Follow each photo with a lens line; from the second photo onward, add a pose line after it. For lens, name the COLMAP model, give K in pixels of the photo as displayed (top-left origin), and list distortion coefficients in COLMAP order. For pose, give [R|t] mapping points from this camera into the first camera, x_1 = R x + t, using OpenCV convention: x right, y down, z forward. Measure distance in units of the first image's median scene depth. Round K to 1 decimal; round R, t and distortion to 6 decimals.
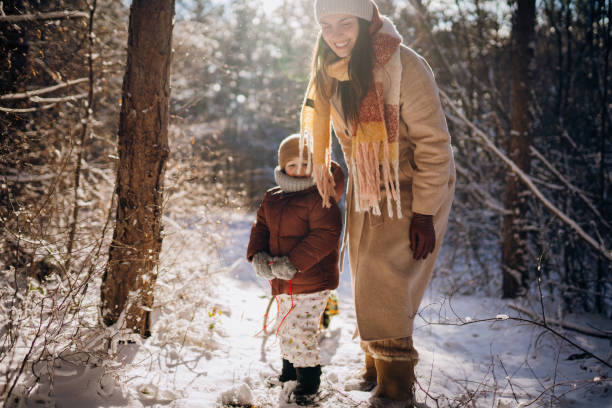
lens RADIAL K [[593.3, 0, 306.0], [0, 593.3, 204.0], [0, 0, 1]] dist [0.000955, 0.015361]
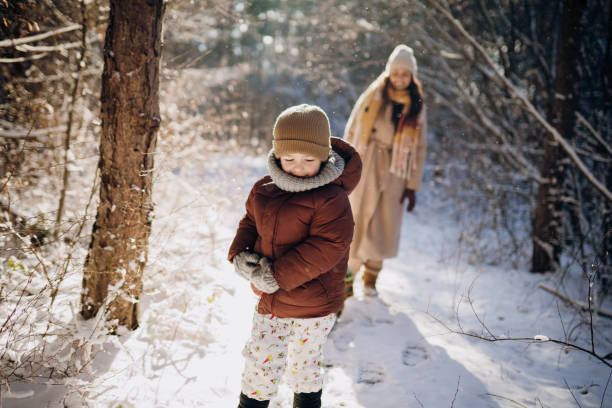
lens RADIAL K [[593.3, 0, 306.0], [0, 593.3, 204.0], [0, 0, 1]] dist [0.000955, 0.015361]
pose [[0.998454, 0.039844, -0.038762, 0.011945], [-0.036053, 0.994919, 0.094000, -0.038899], [0.042311, -0.092457, 0.994817, 0.098587]]
